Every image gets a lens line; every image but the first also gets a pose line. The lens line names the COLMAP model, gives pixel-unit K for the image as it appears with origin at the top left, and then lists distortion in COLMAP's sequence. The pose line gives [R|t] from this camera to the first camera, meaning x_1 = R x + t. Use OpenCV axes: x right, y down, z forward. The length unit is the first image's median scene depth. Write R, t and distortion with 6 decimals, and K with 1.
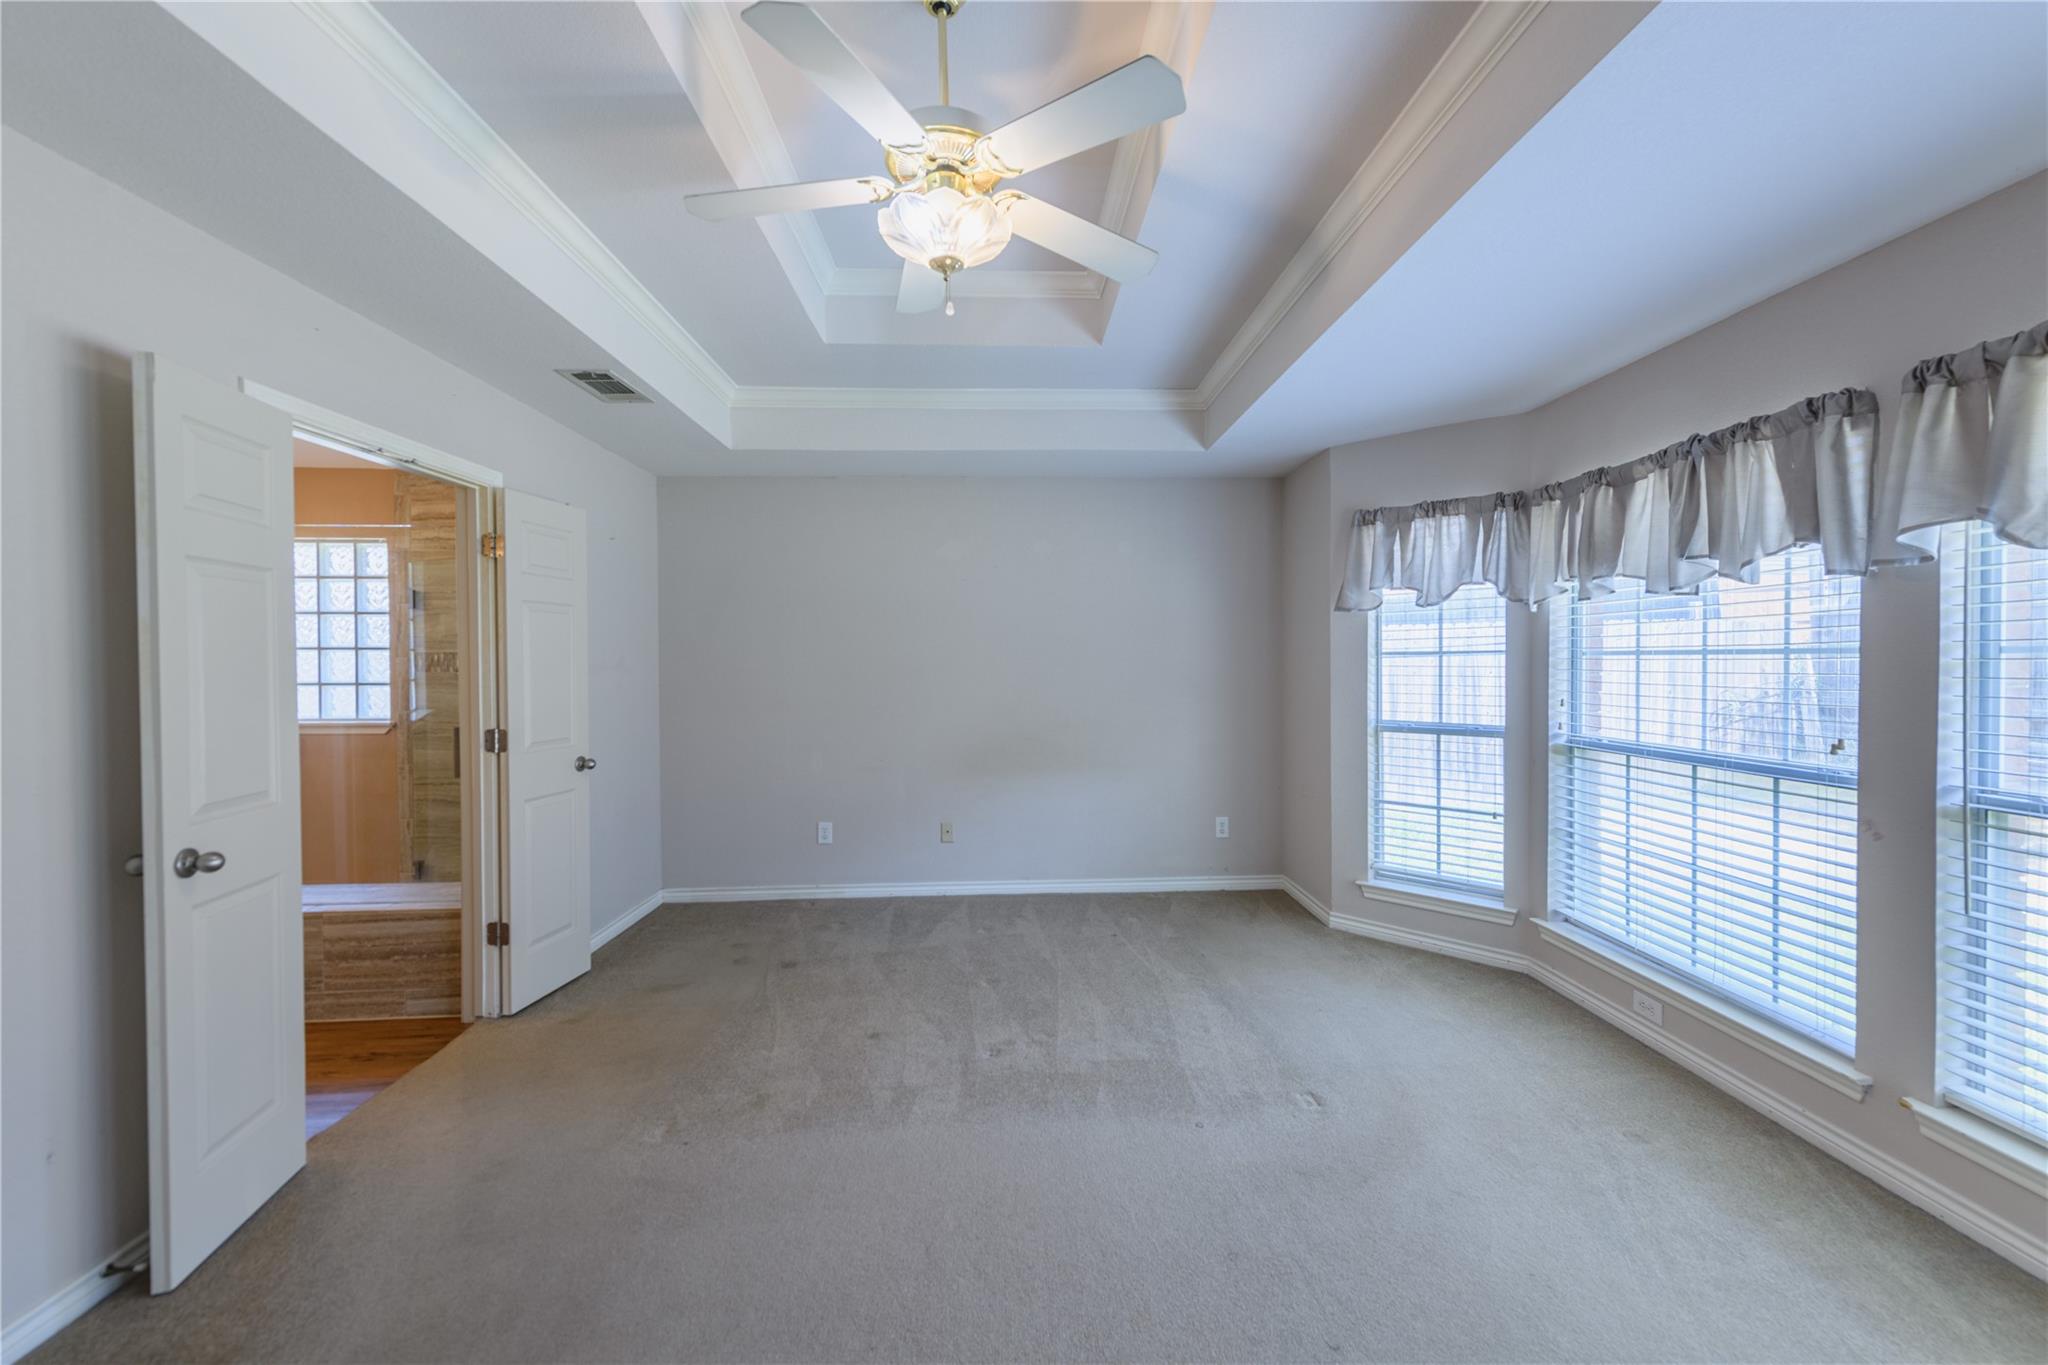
lens RADIAL K [[801.3, 0, 1033.2], [0, 801.3, 671.4], [0, 0, 1]] dist [0.013362, -0.002807]
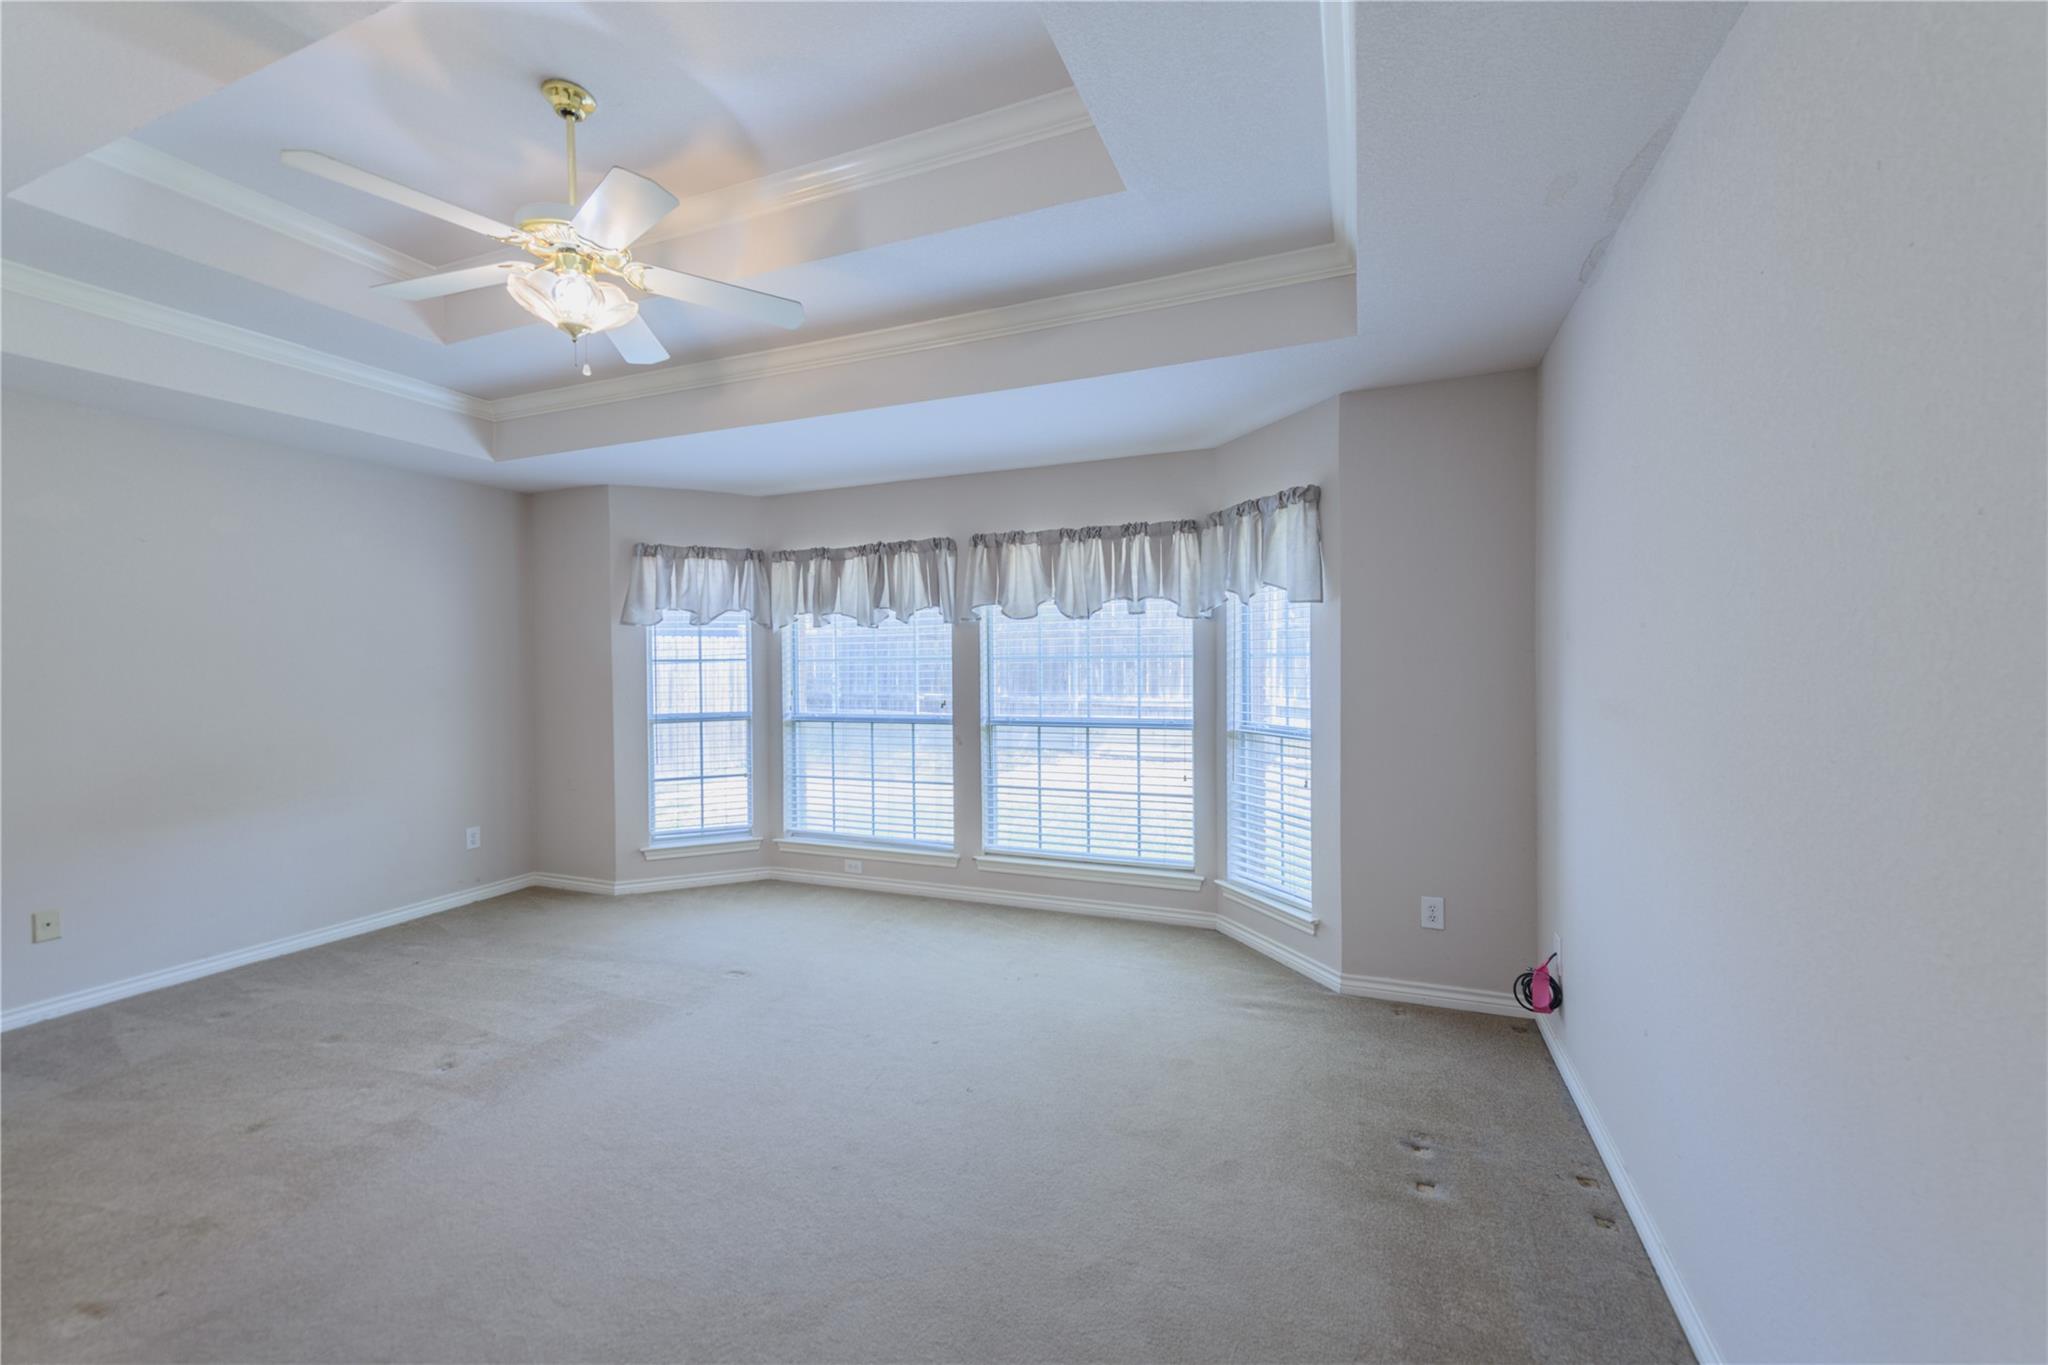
lens RADIAL K [[801.3, 0, 1039.6], [0, 801.3, 671.5], [0, 0, 1]] dist [0.013362, -0.002807]
pose [[0.417730, -0.011760, 0.908495, -0.536278], [0.021697, 0.999760, 0.002965, 0.004164], [-0.908312, 0.018474, 0.417885, -0.067509]]
